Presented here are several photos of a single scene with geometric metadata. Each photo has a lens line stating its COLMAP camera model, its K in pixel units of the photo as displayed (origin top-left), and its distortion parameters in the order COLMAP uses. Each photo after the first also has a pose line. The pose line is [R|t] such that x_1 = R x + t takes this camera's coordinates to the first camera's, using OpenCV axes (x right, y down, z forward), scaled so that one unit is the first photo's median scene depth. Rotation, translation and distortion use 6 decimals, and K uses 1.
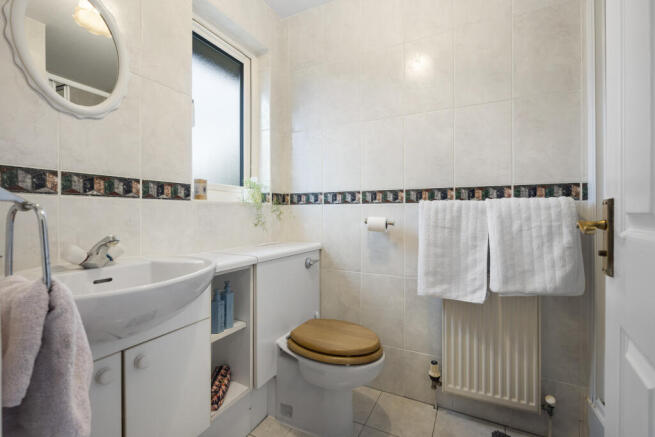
lens RADIAL K [[293.4, 0, 327.4], [0, 293.4, 216.6], [0, 0, 1]] dist [-0.001421, -0.000291]
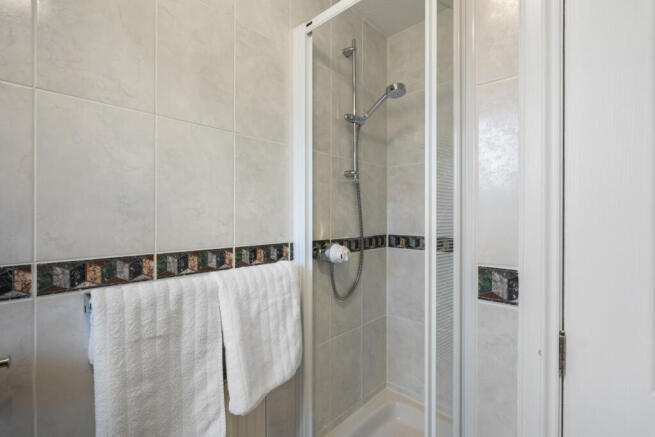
lens RADIAL K [[293.4, 0, 327.2], [0, 293.4, 218.4], [0, 0, 1]] dist [-0.001421, -0.000291]
pose [[0.290551, -0.003223, 0.956854, -0.019129], [0.002908, 0.999993, 0.002485, -0.188937], [-0.956855, 0.002061, 0.290558, 0.572827]]
